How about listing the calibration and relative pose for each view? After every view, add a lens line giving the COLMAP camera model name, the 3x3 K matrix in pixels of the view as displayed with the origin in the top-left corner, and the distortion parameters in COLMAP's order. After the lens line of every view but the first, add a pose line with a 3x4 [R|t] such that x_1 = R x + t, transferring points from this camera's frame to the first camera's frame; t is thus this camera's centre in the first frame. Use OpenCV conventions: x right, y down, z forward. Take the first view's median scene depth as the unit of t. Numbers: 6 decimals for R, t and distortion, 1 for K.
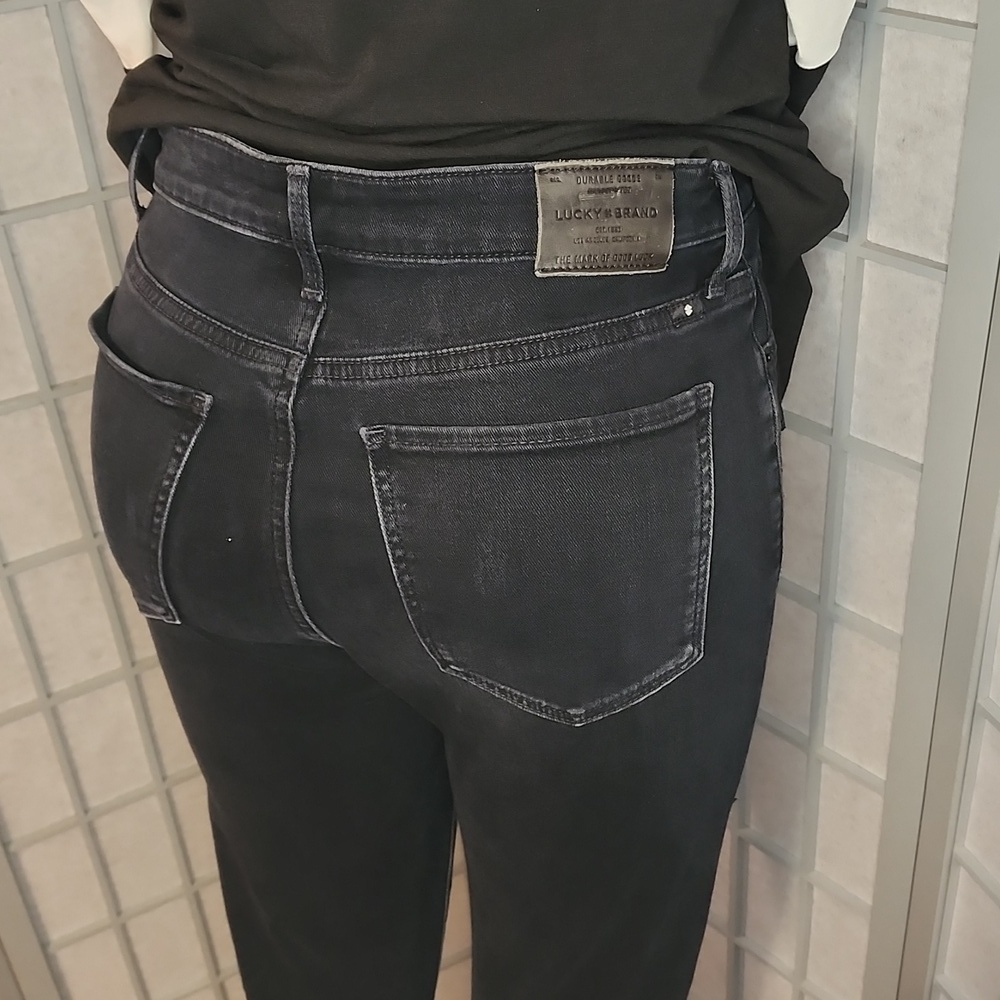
lens RADIAL K [[1397.8, 0, 500.0], [0, 1397.8, 500.0], [0, 0, 1]] dist [0.117530, -0.180140]
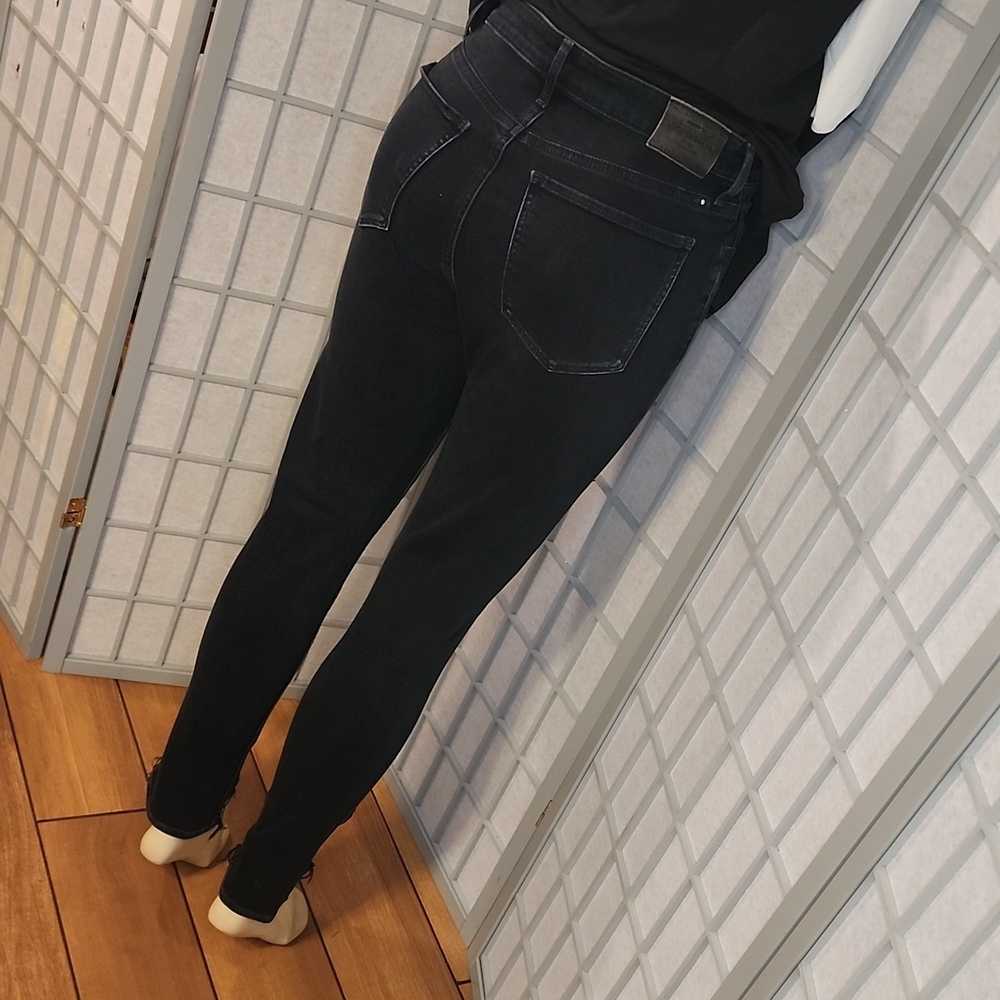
lens RADIAL K [[1397.8, 0, 500.0], [0, 1397.8, 500.0], [0, 0, 1]] dist [0.117530, -0.180140]
pose [[0.875613, 0.482558, 0.020991, 0.044898], [-0.481396, 0.875409, -0.043777, 0.466350], [-0.039501, 0.028227, 0.998821, -0.984900]]
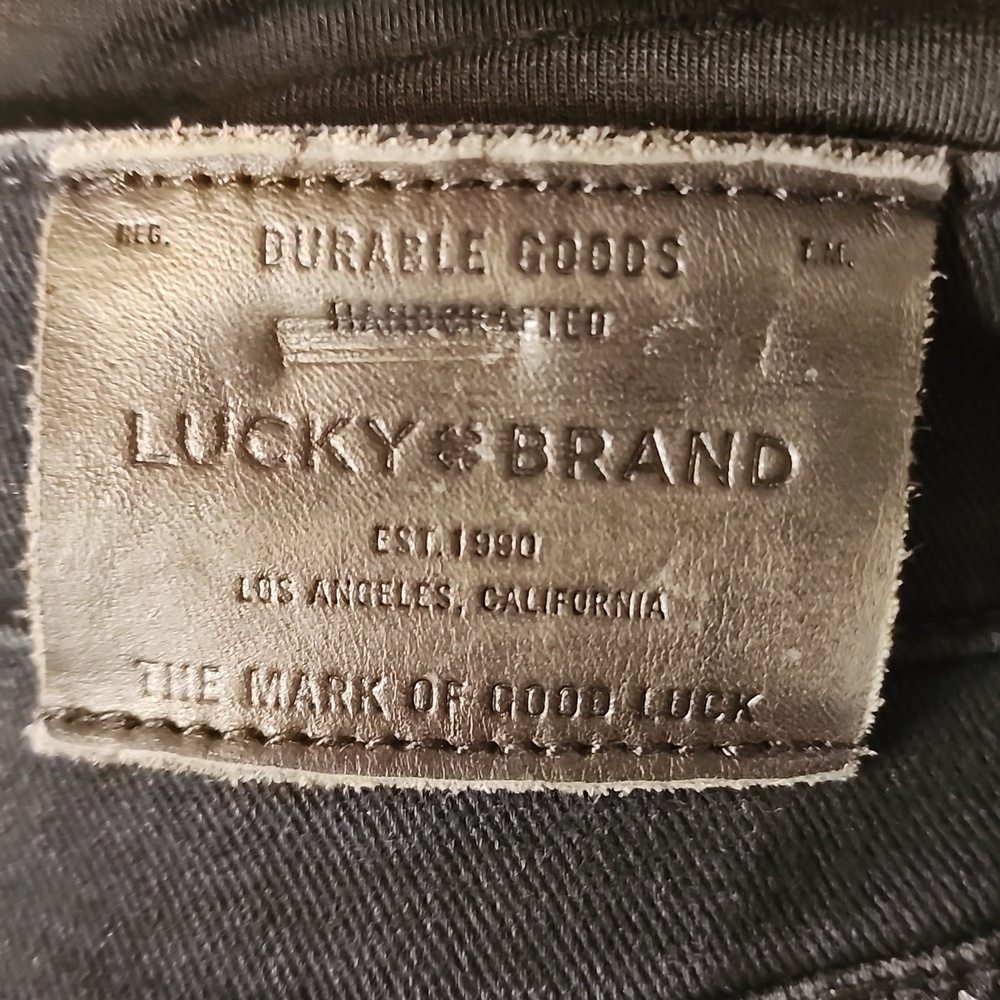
lens RADIAL K [[1397.8, 0, 500.0], [0, 1397.8, 500.0], [0, 0, 1]] dist [0.117530, -0.180140]
pose [[0.904830, 0.122037, -0.407908, 0.147785], [-0.140476, 0.989964, -0.015431, -0.191147], [0.401931, 0.071263, 0.912893, 0.826481]]
